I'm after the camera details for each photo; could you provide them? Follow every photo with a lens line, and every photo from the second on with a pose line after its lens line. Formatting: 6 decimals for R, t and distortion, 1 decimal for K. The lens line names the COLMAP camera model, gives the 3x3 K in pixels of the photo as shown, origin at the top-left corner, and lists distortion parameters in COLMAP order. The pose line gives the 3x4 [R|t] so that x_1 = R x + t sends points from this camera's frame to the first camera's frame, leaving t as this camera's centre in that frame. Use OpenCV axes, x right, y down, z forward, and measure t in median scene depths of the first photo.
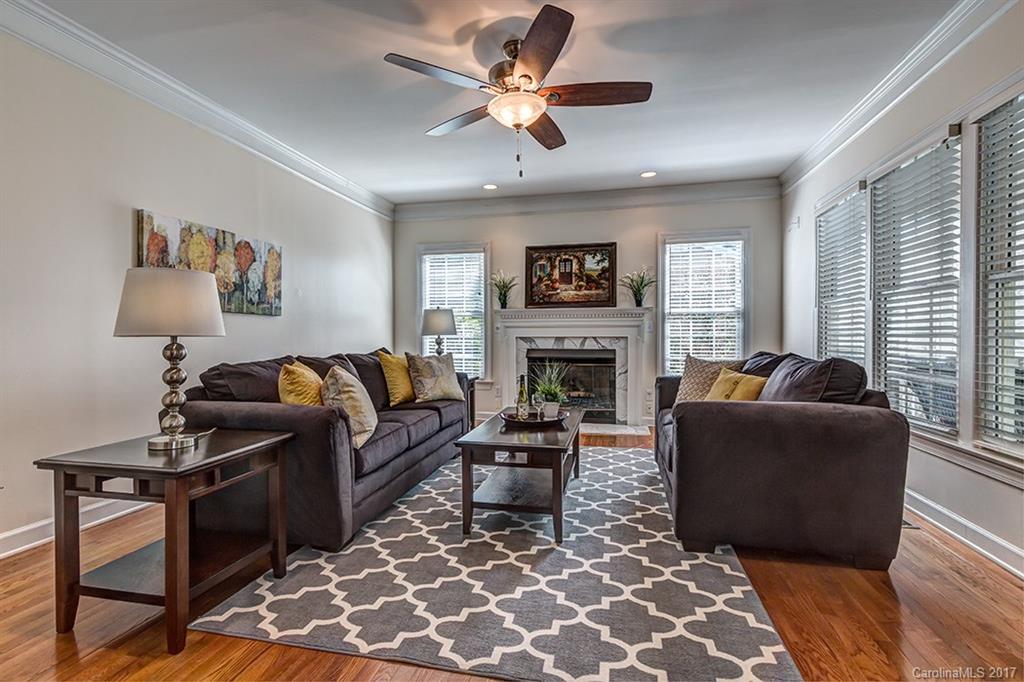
lens RADIAL K [[474.2, 0, 510.8], [0, 474.2, 338.9], [0, 0, 1]] dist [-0.000937, 0.000232]
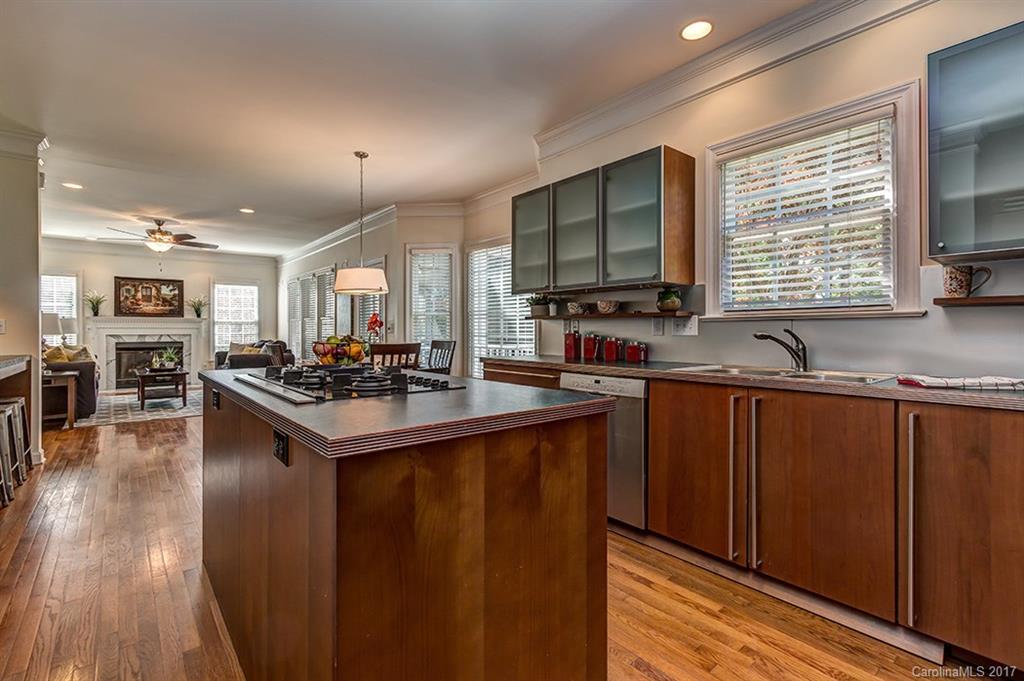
lens RADIAL K [[478.1, 0, 510.6], [0, 478.1, 332.5], [0, 0, 1]] dist [0.001333, 0.000004]
pose [[0.611068, -0.000464, 0.791578, -0.425838], [0.004975, 0.999982, -0.003255, 0.000379], [-0.791562, 0.005927, 0.611060, -1.004032]]
